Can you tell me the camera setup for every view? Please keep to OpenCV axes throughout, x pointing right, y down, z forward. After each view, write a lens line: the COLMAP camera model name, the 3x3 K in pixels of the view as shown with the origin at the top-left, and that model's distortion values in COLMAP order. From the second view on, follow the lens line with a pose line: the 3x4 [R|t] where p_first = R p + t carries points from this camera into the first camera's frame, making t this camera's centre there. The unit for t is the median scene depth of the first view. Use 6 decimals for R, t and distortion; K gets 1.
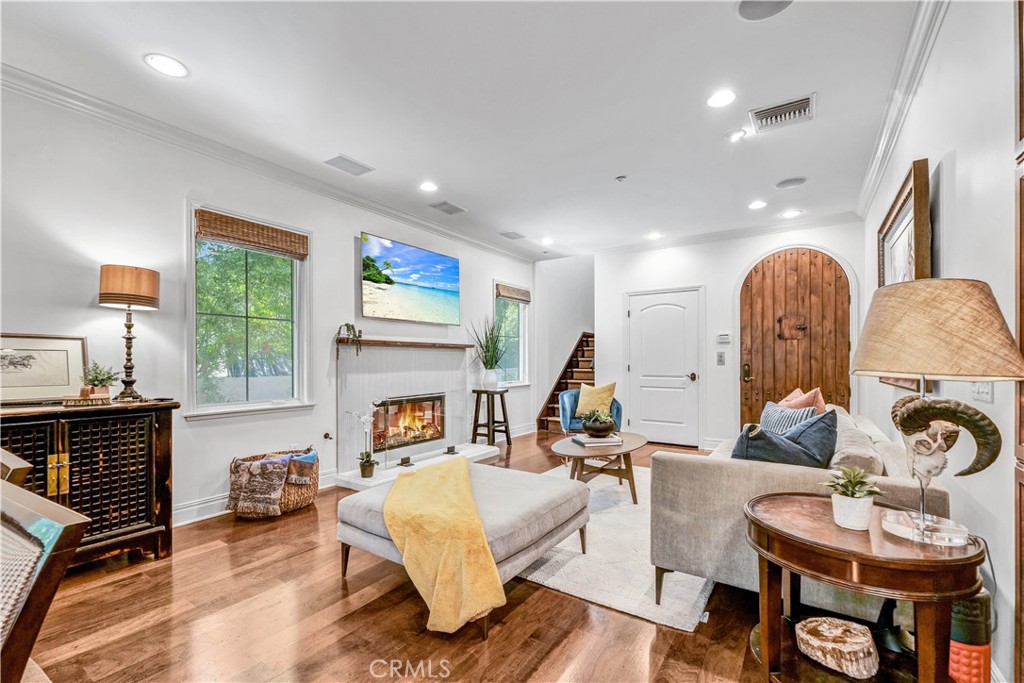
lens RADIAL K [[445.5, 0, 505.5], [0, 445.5, 362.7], [0, 0, 1]] dist [0.000702, 0.000992]
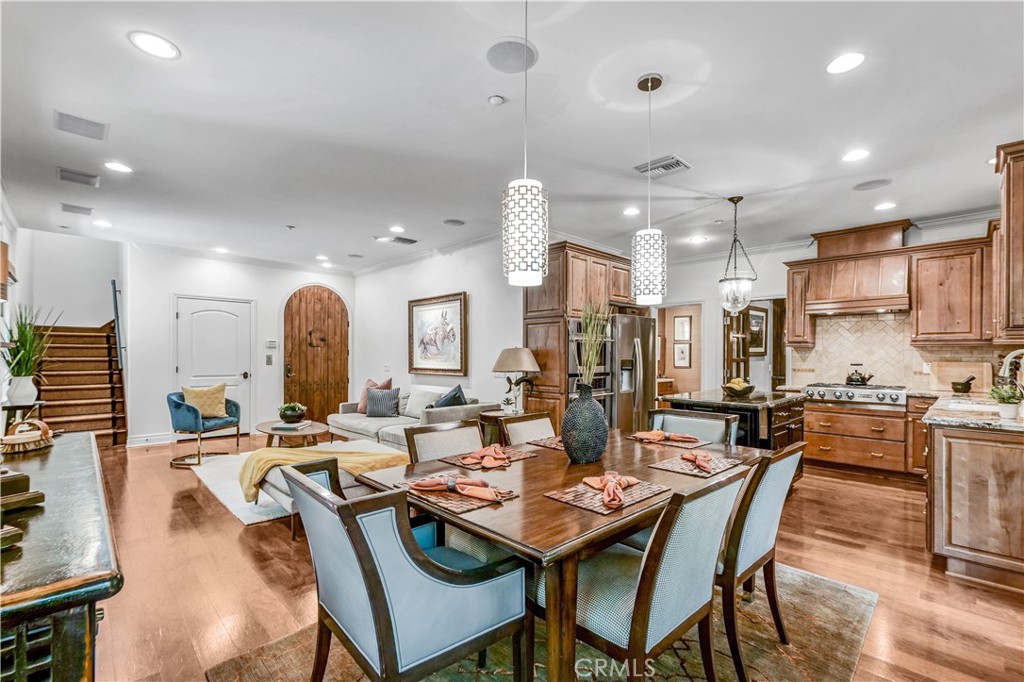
lens RADIAL K [[445.5, 0, 520.5], [0, 445.5, 355.6], [0, 0, 1]] dist [0.000702, 0.000992]
pose [[0.191856, 0.000427, 0.981423, -0.698718], [-0.001729, 0.999999, -0.000097, -0.025736], [-0.981422, -0.001678, 0.191856, 0.058482]]
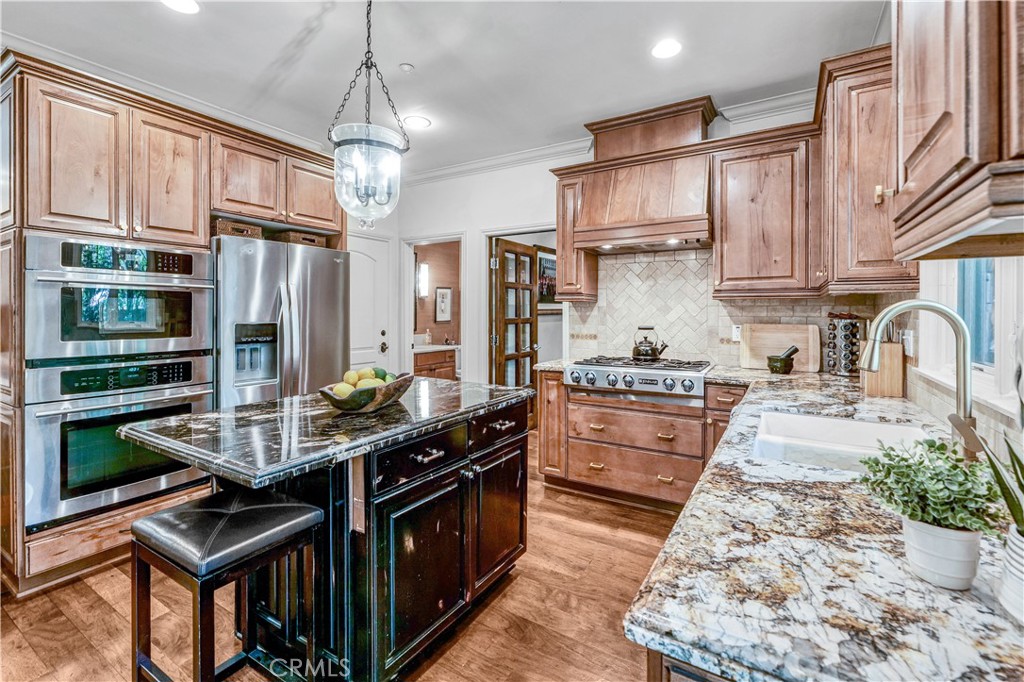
lens RADIAL K [[445.5, 0, 512.3], [0, 445.5, 313.1], [0, 0, 1]] dist [0.000702, 0.000992]
pose [[-0.043800, 0.001093, 0.999040, -0.204987], [0.001716, 0.999998, -0.001018, -0.028542], [-0.999039, 0.001670, -0.043802, -0.270476]]
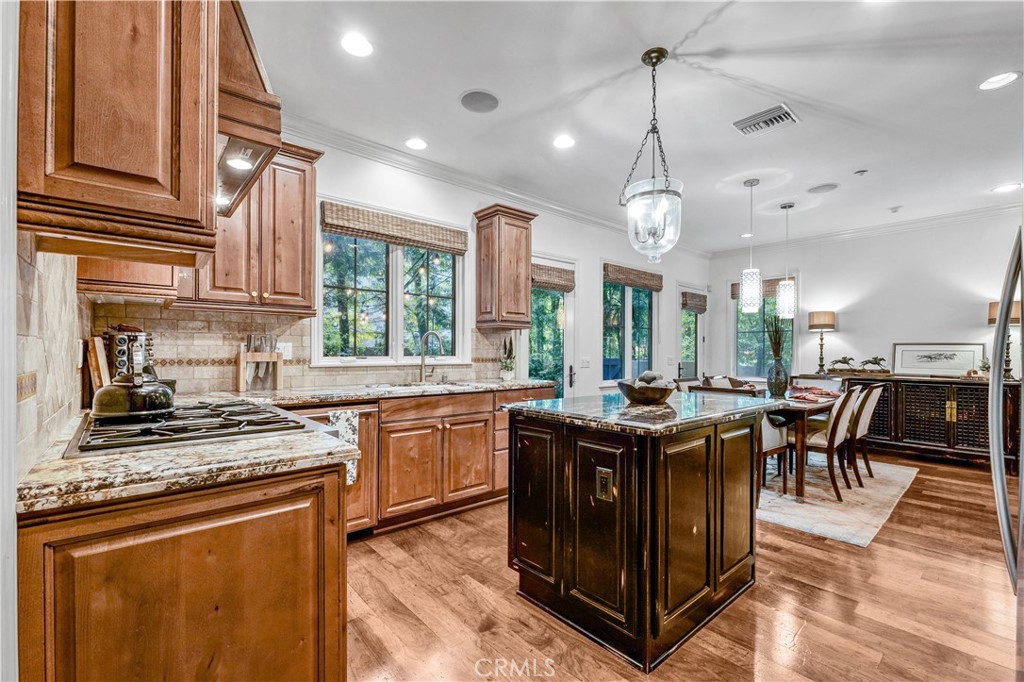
lens RADIAL K [[445.5, 0, 513.8], [0, 445.5, 349.1], [0, 0, 1]] dist [0.000702, 0.000992]
pose [[-0.252399, -0.008339, -0.967587, 0.657602], [-0.010207, 0.999930, -0.005955, -0.002460], [0.967569, 0.008373, -0.252467, -0.192591]]
